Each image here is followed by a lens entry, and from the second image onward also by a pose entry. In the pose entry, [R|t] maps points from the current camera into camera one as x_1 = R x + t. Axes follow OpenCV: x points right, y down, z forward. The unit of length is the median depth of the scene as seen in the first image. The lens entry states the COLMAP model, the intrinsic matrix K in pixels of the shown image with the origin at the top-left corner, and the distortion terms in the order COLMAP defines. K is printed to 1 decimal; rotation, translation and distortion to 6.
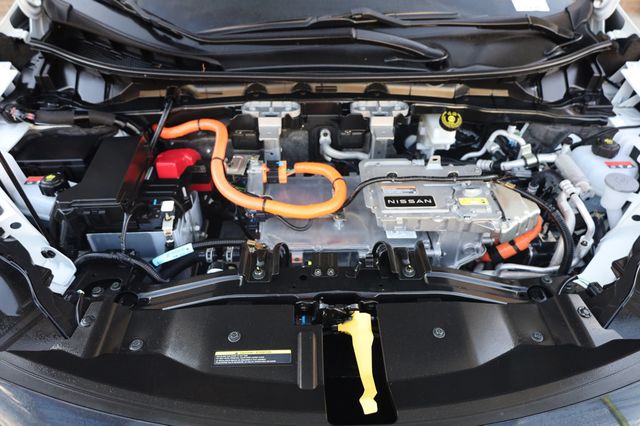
lens RADIAL K [[444.6, 0, 320.0], [0, 444.6, 213.0], [0, 0, 1]] dist [0.001180, -0.004204]
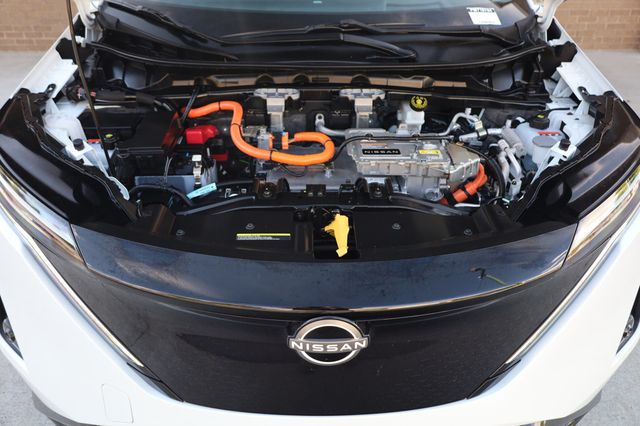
lens RADIAL K [[491.1, 0, 320.0], [0, 491.1, 213.0], [0, 0, 1]] dist [-0.009373, 0.002573]
pose [[0.999966, 0.004995, -0.006522, 0.024953], [-0.005709, 0.993404, -0.114525, 0.268051], [0.005907, 0.114558, 0.993399, -0.356848]]
